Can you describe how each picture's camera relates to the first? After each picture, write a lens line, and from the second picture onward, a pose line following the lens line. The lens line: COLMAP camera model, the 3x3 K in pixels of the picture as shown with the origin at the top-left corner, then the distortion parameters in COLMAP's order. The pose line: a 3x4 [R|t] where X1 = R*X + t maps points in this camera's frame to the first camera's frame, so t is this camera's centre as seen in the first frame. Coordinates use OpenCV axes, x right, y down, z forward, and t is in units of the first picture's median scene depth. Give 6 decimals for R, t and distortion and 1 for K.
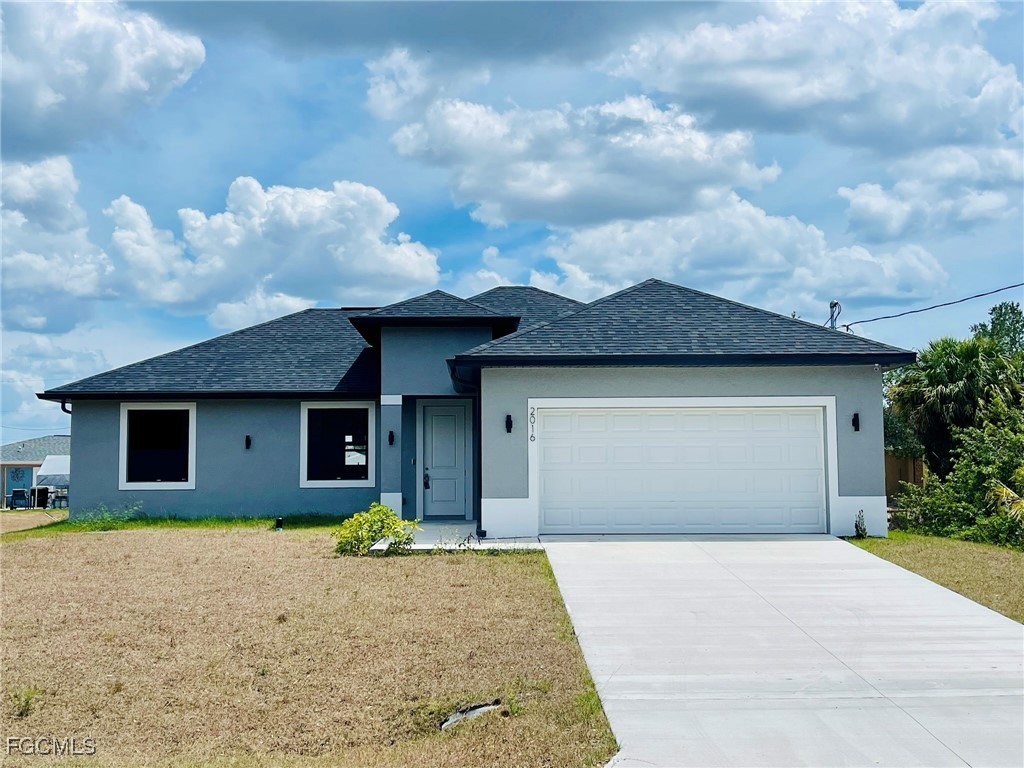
lens RADIAL K [[1256.2, 0, 512.0], [0, 1256.2, 384.0], [0, 0, 1]] dist [0.181704, -0.733911]
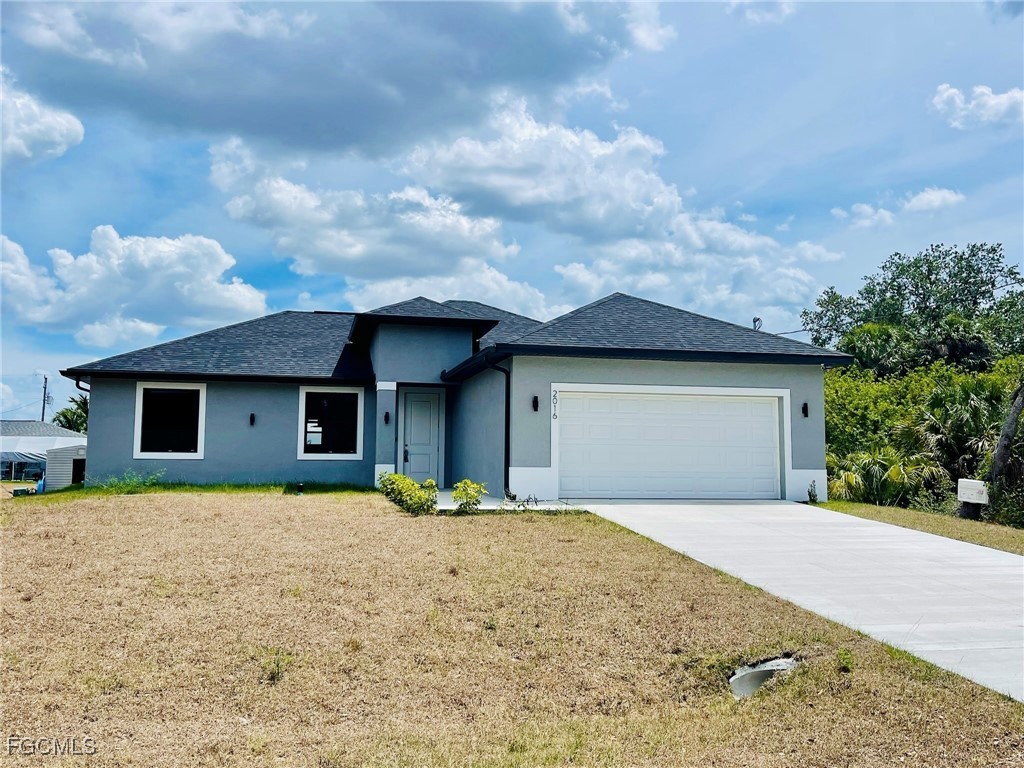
lens RADIAL K [[938.2, 0, 512.0], [0, 938.2, 384.0], [0, 0, 1]] dist [-0.005658, -0.012252]
pose [[0.977990, 0.033009, 0.206025, -0.148547], [-0.029526, 0.999365, -0.019958, 0.022886], [-0.206553, 0.013436, 0.978343, 0.111417]]
